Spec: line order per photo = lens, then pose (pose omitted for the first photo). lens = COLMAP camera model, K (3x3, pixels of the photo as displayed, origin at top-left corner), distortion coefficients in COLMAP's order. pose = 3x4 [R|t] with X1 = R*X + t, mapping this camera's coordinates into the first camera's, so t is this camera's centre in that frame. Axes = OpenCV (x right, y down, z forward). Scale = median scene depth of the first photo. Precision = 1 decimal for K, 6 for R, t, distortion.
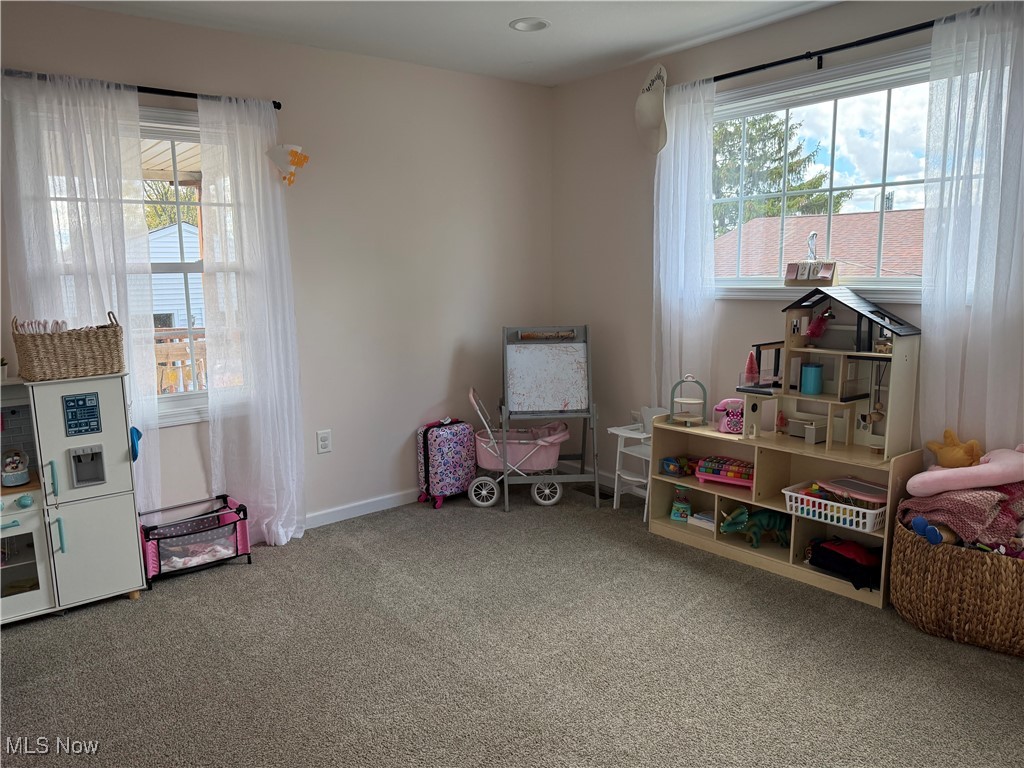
lens RADIAL K [[724.9, 0, 512.0], [0, 724.9, 378.7], [0, 0, 1]] dist [0.070562, -0.085391]
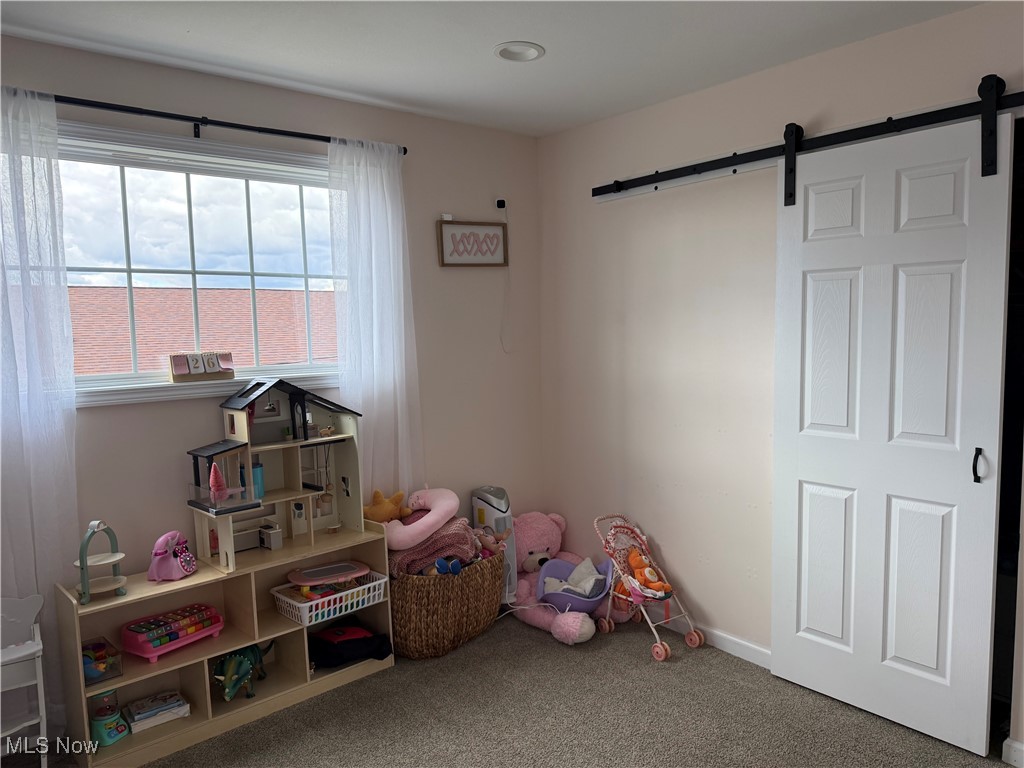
lens RADIAL K [[724.9, 0, 512.8], [0, 724.9, 386.7], [0, 0, 1]] dist [0.070562, -0.085391]
pose [[-0.028146, -0.066808, 0.997369, -0.500170], [0.178818, 0.981333, 0.070780, -0.122479], [-0.983479, 0.180340, -0.015674, 0.699879]]
